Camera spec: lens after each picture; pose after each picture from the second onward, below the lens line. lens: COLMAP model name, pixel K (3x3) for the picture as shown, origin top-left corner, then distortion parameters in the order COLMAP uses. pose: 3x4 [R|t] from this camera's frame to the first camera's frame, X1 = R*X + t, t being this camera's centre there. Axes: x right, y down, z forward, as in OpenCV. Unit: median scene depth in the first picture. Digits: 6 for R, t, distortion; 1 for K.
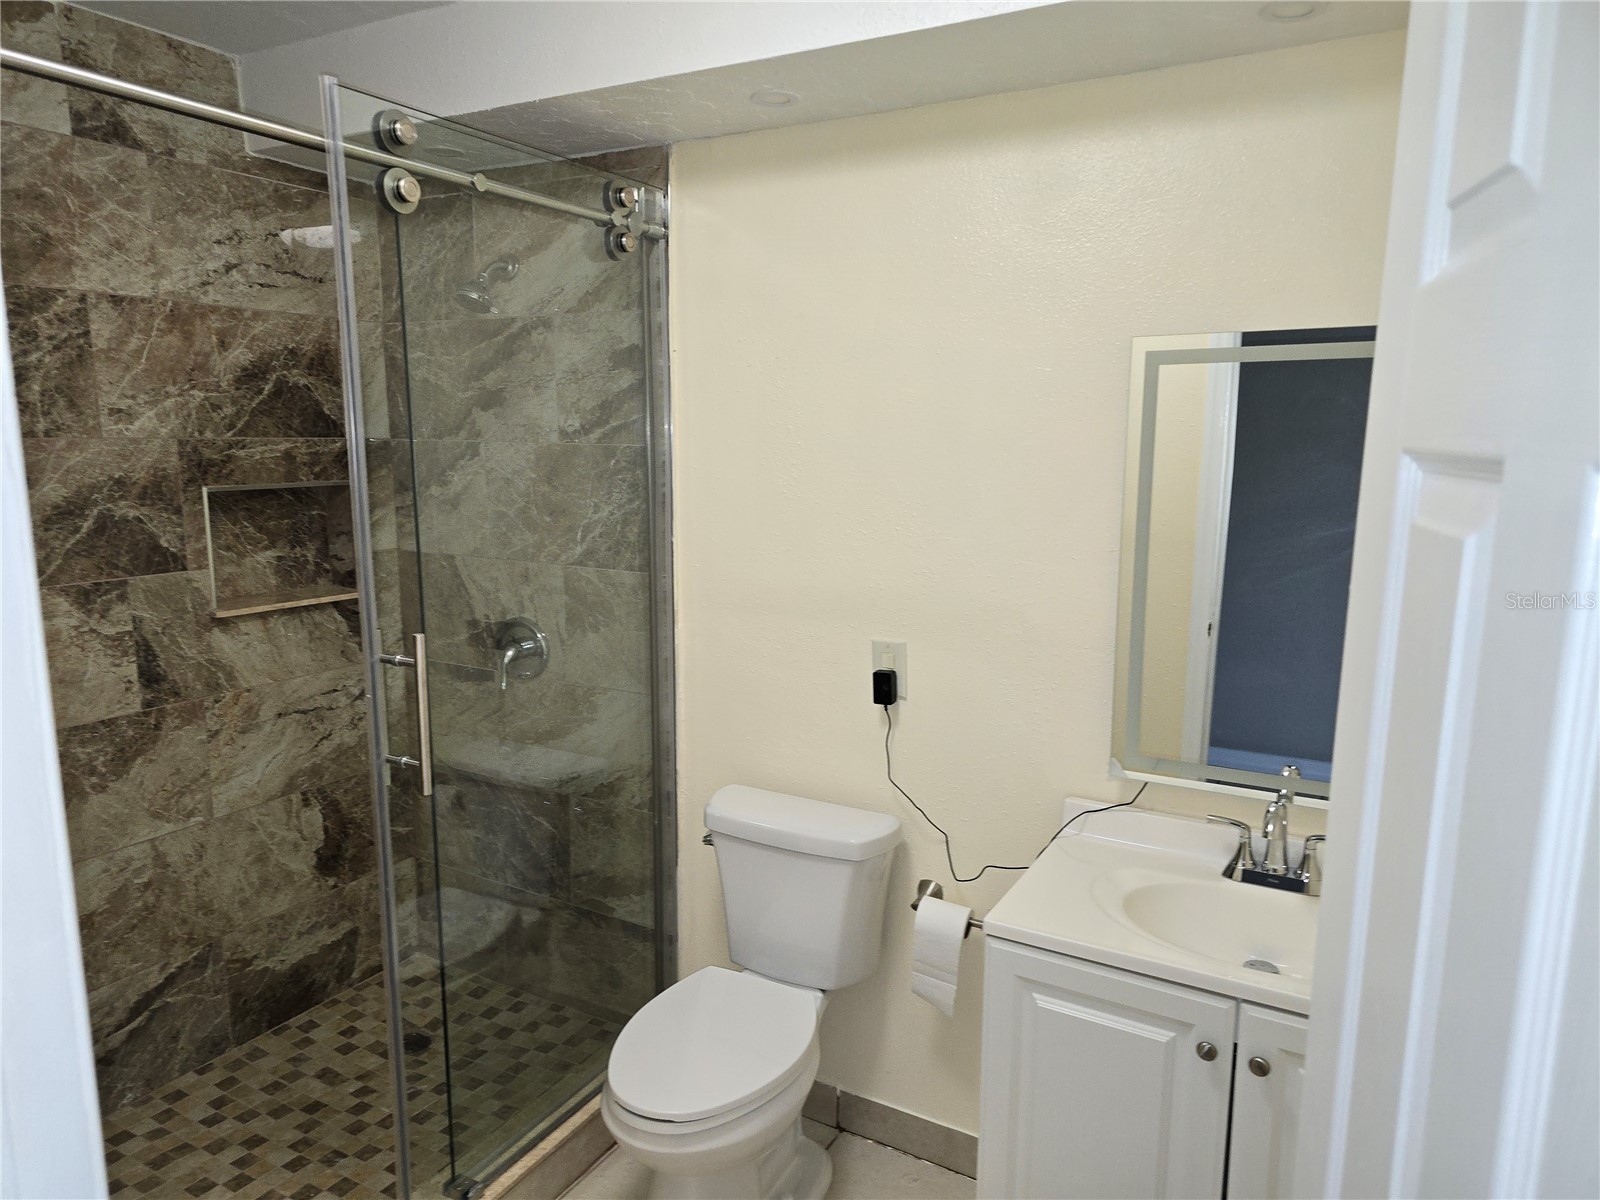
lens RADIAL K [[1092.4, 0, 808.8], [0, 1092.4, 620.1], [0, 0, 1]] dist [0.063634, -0.042962]
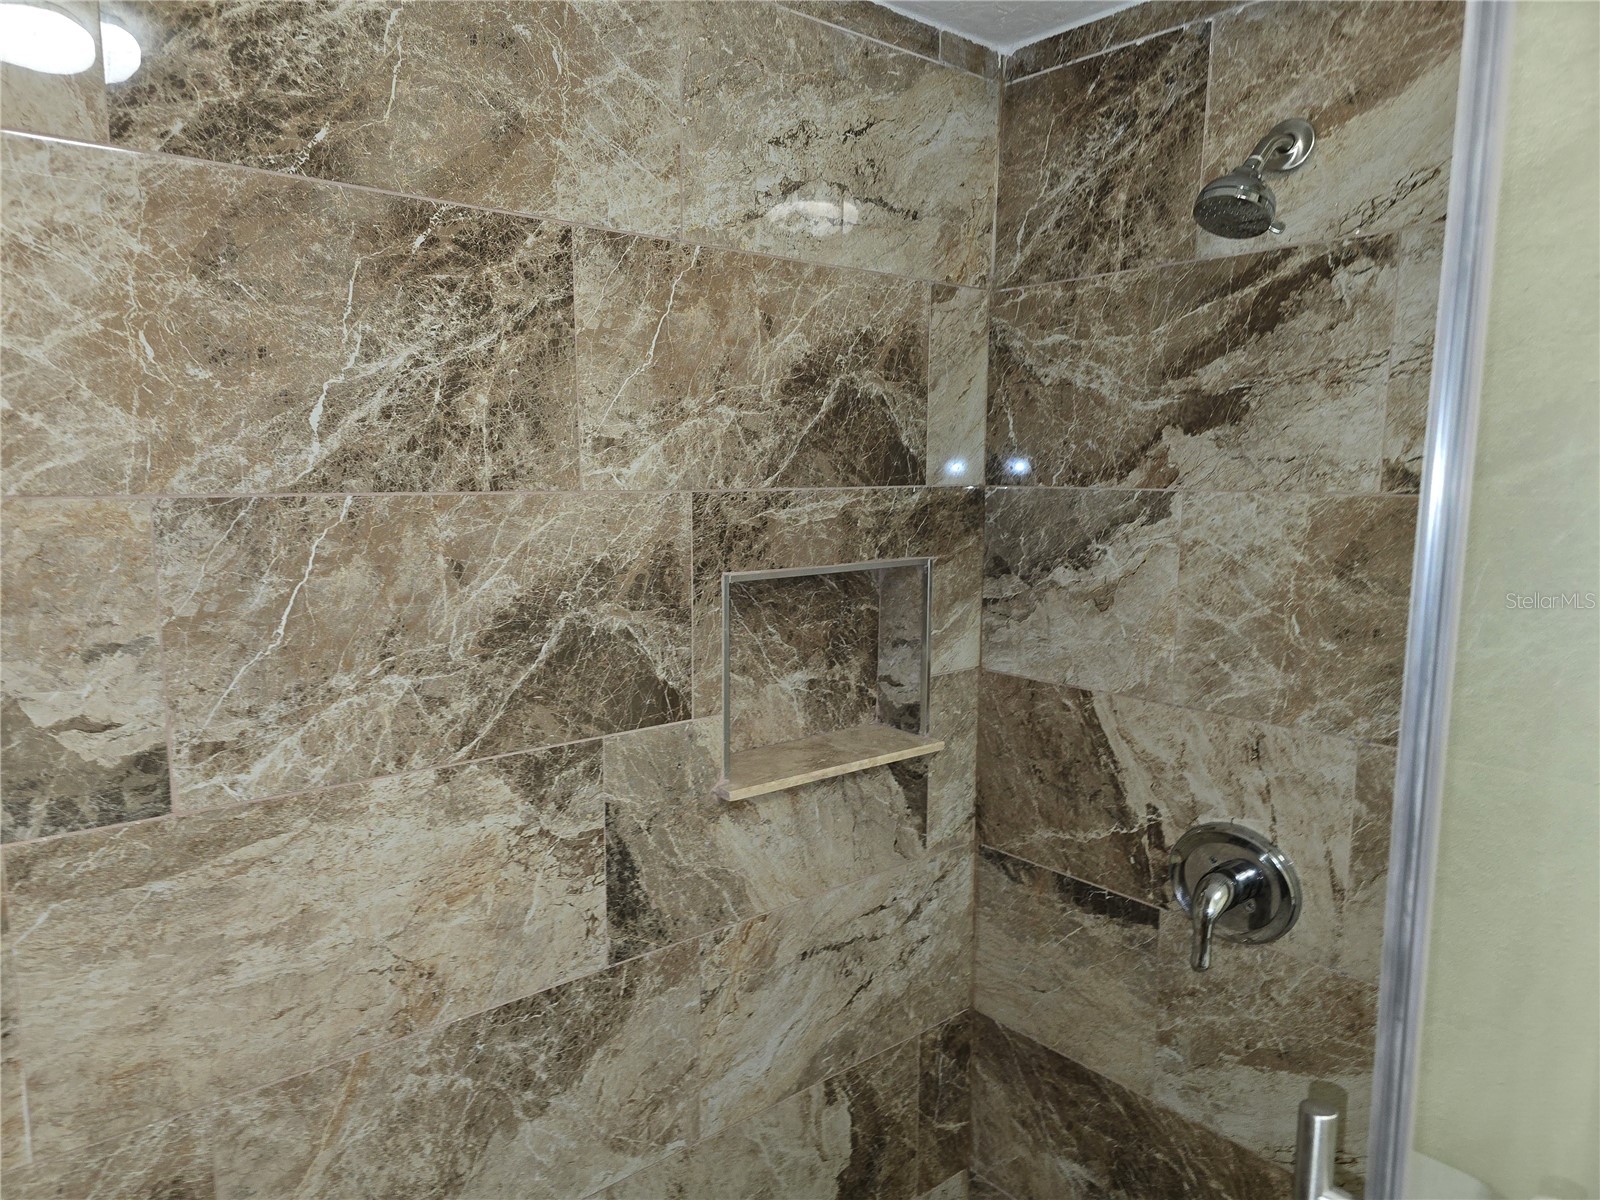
lens RADIAL K [[1092.4, 0, 808.8], [0, 1092.4, 620.1], [0, 0, 1]] dist [0.063634, -0.042962]
pose [[0.942969, 0.042908, -0.330105, -0.308814], [-0.053643, 0.998284, -0.023477, -0.083183], [0.328531, 0.039846, 0.943652, 0.470768]]
